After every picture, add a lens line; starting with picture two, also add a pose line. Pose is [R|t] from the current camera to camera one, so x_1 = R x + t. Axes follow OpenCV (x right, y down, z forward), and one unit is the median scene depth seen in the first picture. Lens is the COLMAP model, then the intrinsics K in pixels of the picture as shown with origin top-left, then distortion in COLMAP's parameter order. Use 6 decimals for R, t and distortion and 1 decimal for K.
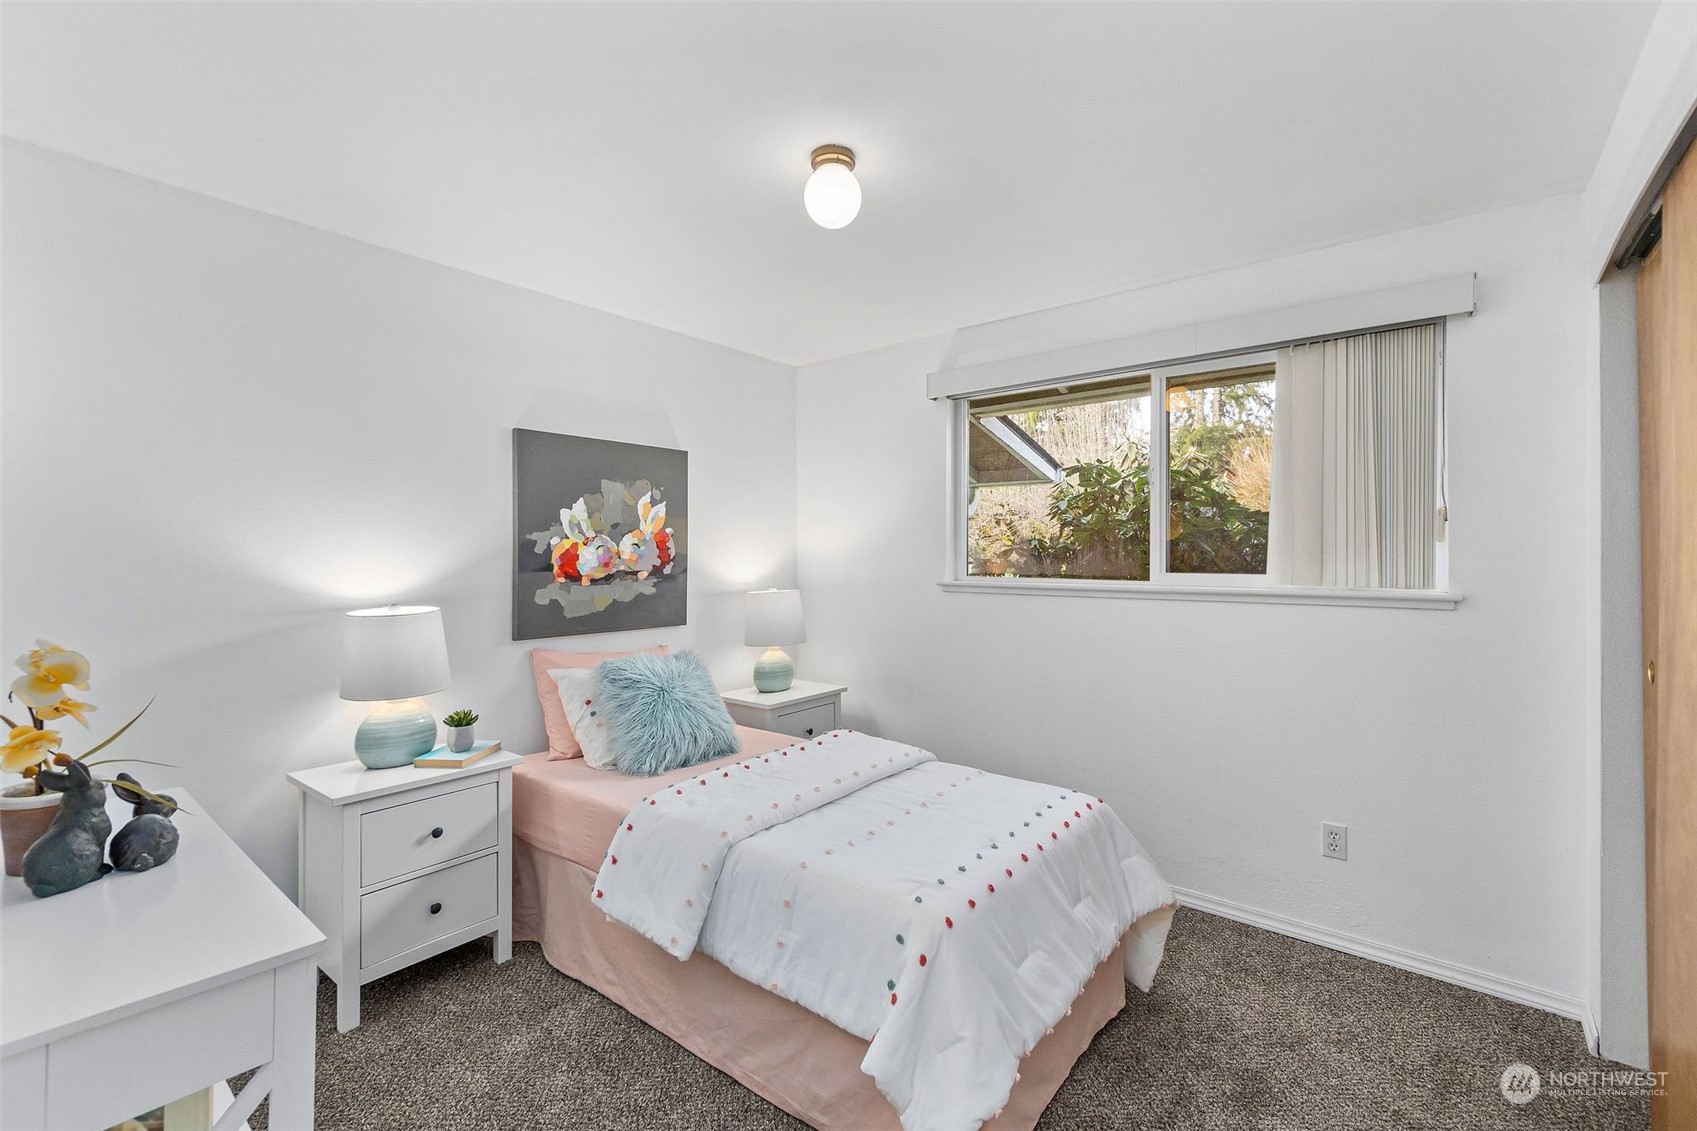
lens RADIAL K [[739.5, 0, 890.9], [0, 739.5, 551.2], [0, 0, 1]] dist [0.001269, -0.000658]
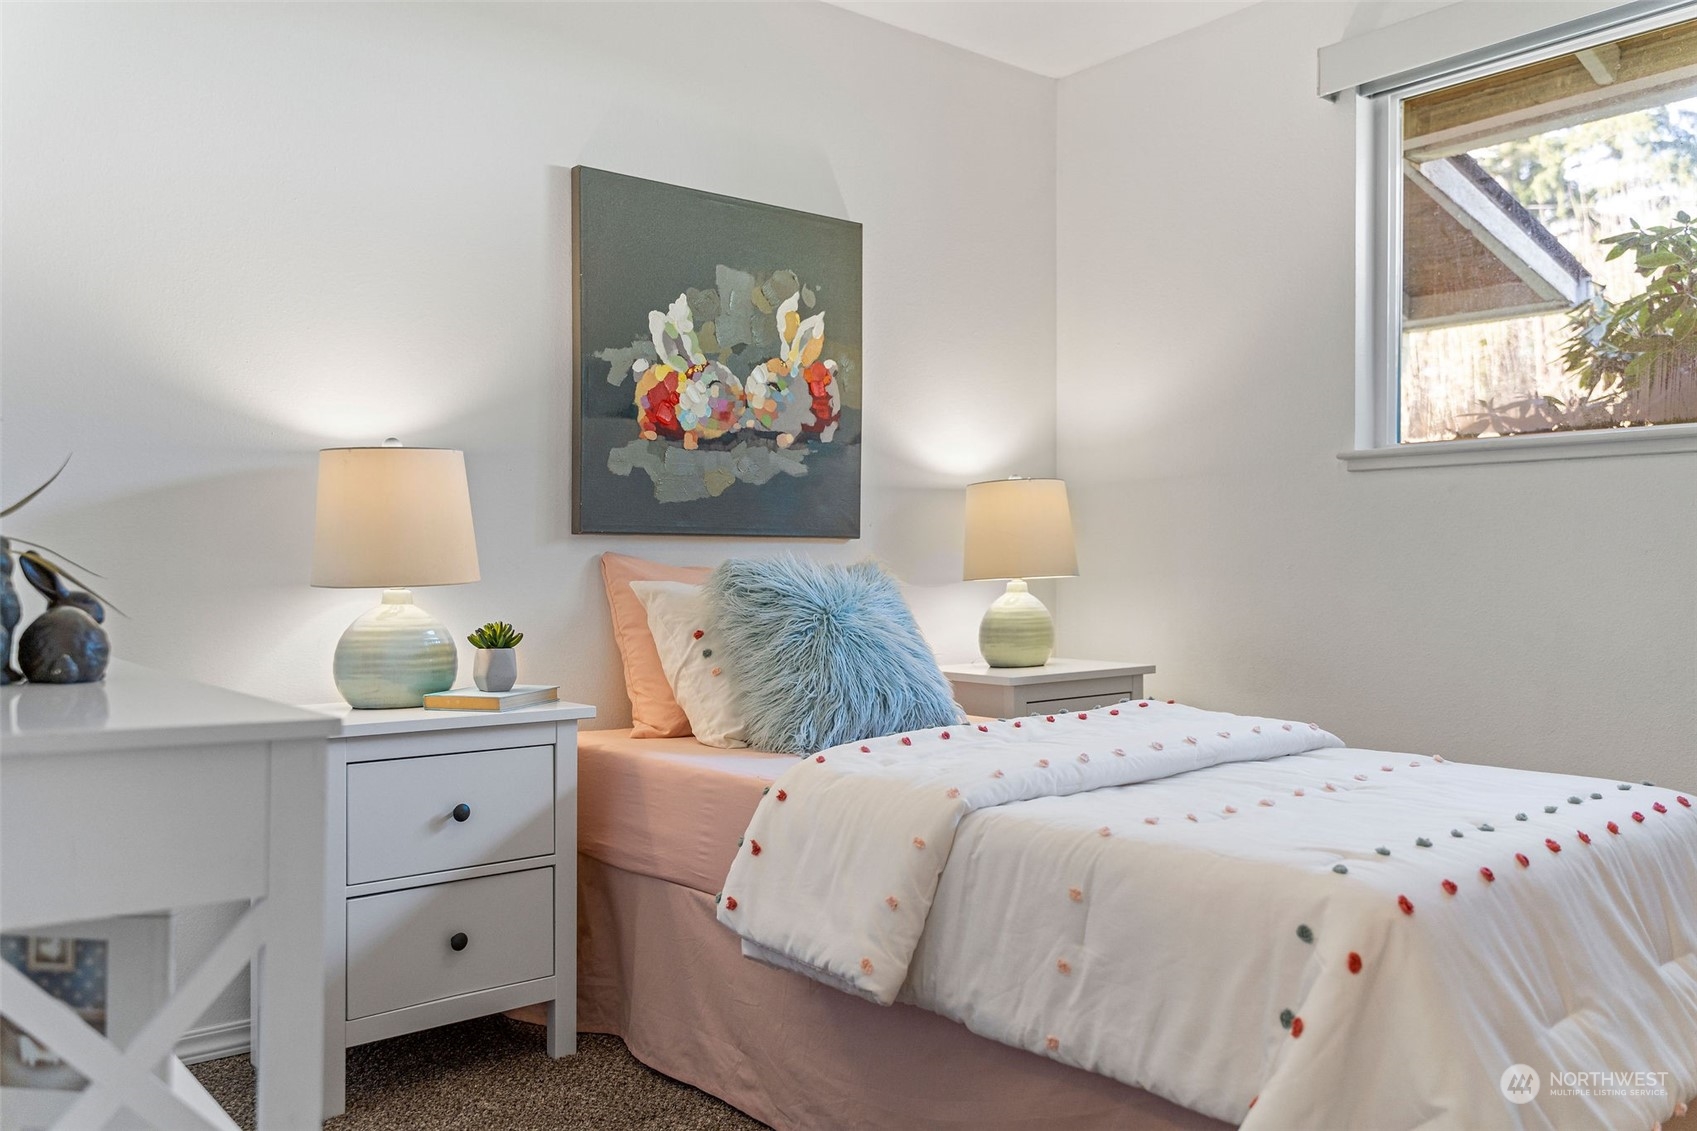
lens RADIAL K [[1391.8, 0, 918.1], [0, 1391.8, 563.8], [0, 0, 1]] dist [0.022711, -0.037837]
pose [[0.978644, 0.003614, -0.205529, -0.033099], [-0.002263, 0.999974, 0.006807, 0.165012], [0.205549, -0.006196, 0.978627, -0.001479]]
